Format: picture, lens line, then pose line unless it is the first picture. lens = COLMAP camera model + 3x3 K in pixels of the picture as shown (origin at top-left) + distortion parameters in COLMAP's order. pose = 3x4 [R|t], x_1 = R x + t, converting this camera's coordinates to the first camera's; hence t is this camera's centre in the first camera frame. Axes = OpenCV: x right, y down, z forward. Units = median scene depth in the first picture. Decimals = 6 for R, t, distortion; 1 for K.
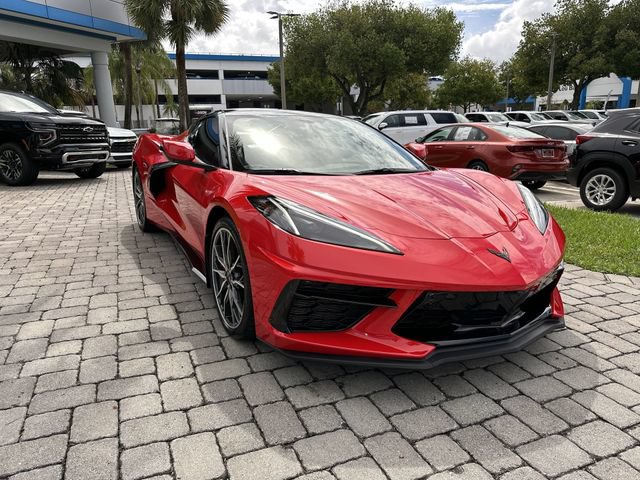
lens RADIAL K [[451.4, 0, 321.1], [0, 451.4, 234.8], [0, 0, 1]] dist [0.027956, -0.038955]
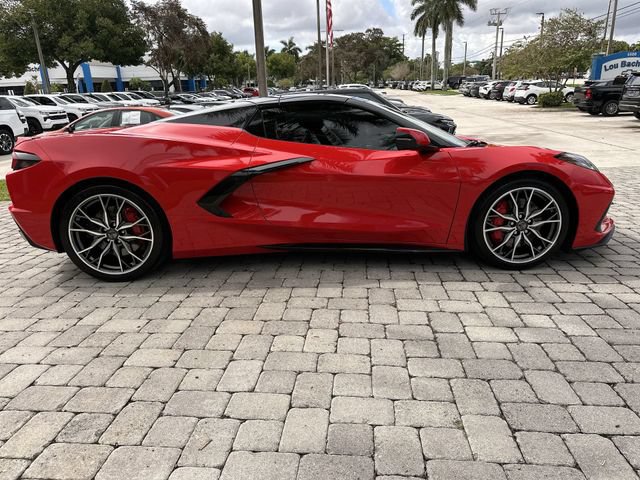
lens RADIAL K [[451.4, 0, 322.3], [0, 451.4, 231.7], [0, 0, 1]] dist [0.027956, -0.038955]
pose [[0.475827, -0.258445, 0.840711, -1.222306], [0.233674, 0.958649, 0.162445, -0.180117], [-0.847930, 0.119157, 0.516543, 0.631431]]
